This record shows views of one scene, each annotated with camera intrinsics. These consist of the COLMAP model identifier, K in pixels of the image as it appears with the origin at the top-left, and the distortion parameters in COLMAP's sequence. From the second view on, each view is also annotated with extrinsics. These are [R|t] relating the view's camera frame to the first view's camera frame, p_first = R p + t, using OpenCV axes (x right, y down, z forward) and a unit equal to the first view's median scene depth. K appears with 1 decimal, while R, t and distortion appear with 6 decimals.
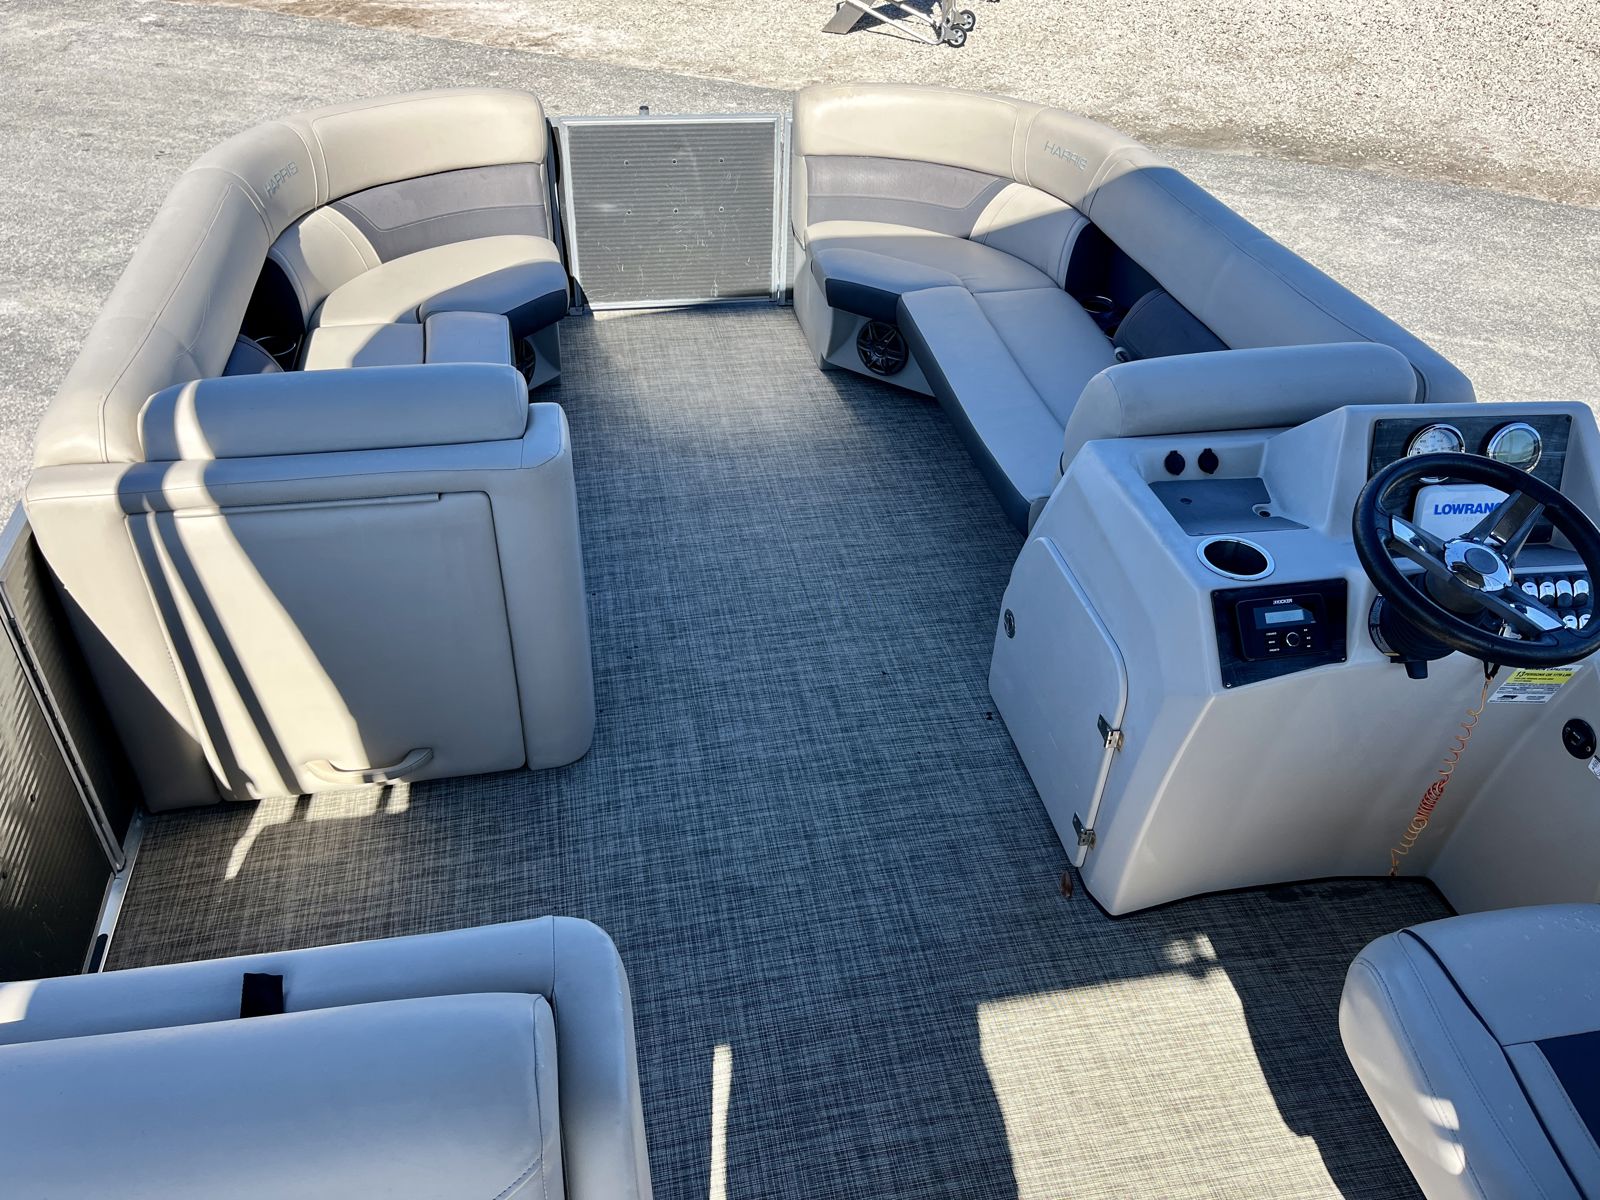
lens RADIAL K [[1211.2, 0, 806.1], [0, 1211.2, 604.2], [0, 0, 1]] dist [0.070464, -0.104226]
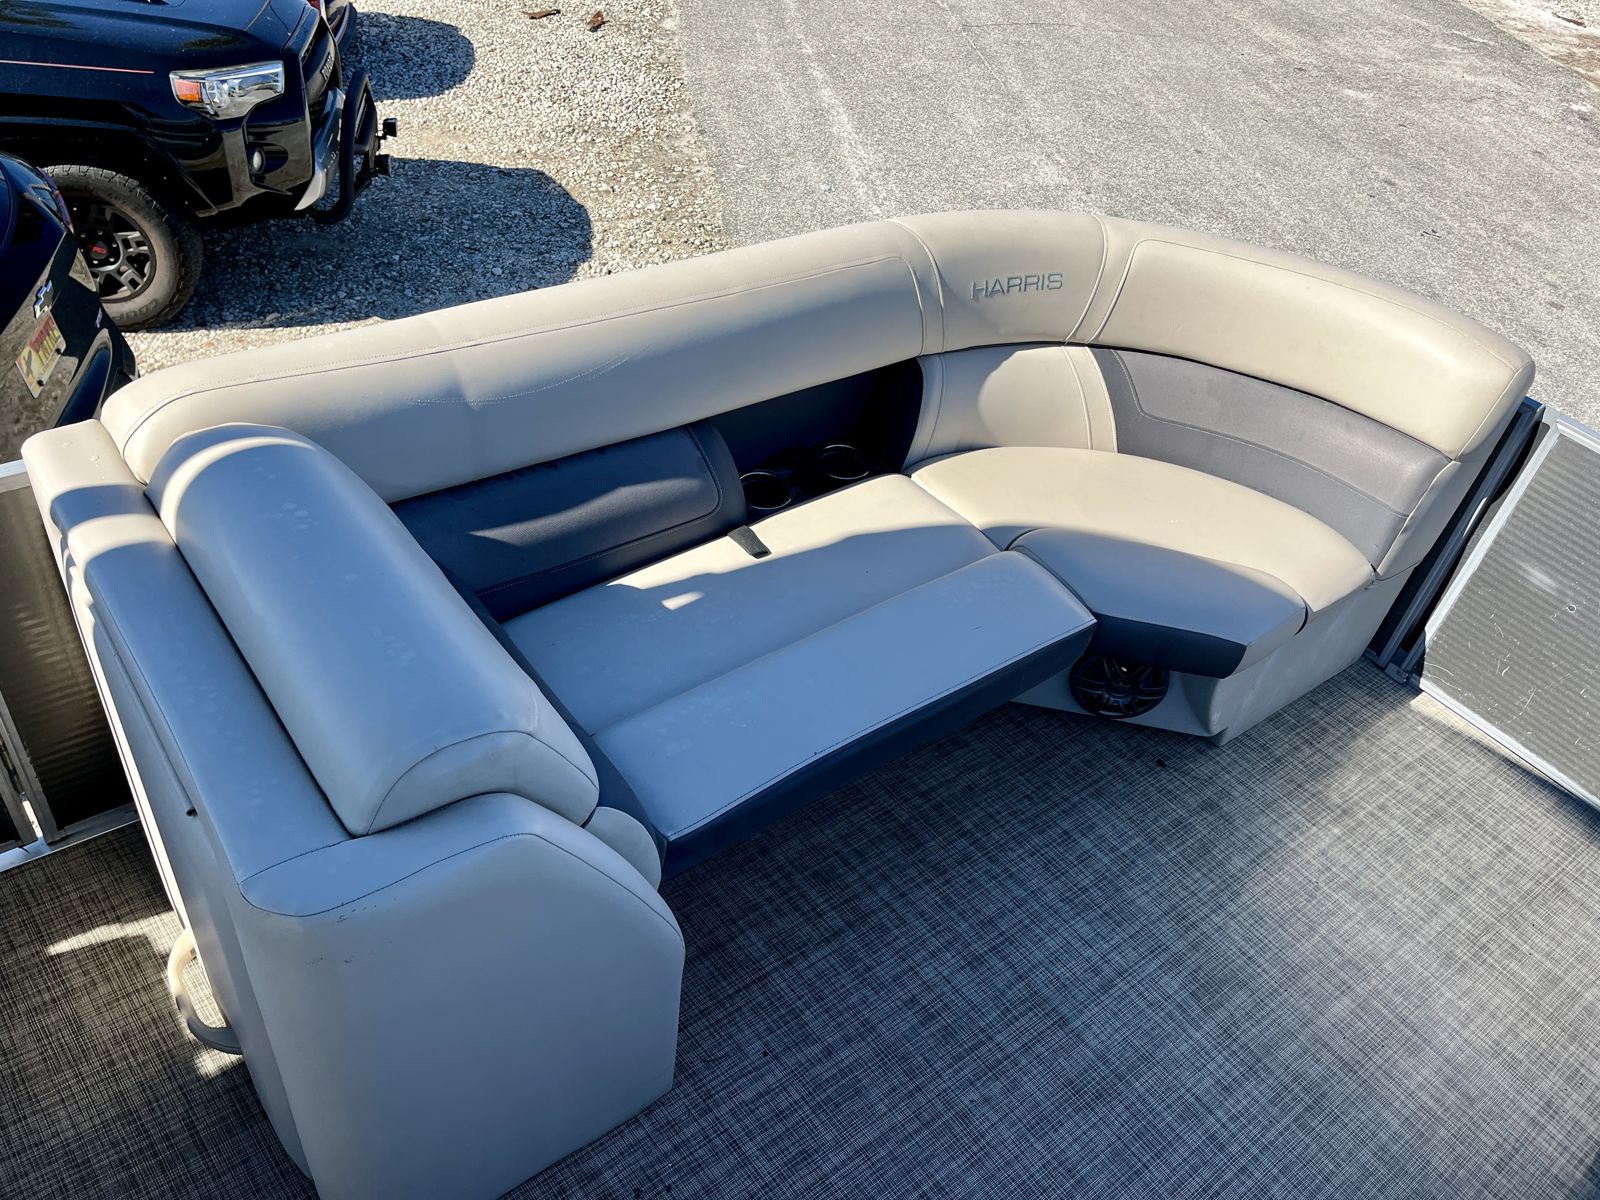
lens RADIAL K [[1211.2, 0, 808.5], [0, 1211.2, 602.3], [0, 0, 1]] dist [0.070464, -0.104226]
pose [[0.439188, 0.597120, -0.671239, 0.085849], [-0.625423, 0.739587, 0.248710, -0.276167], [0.644950, 0.310578, 0.698270, 0.435036]]
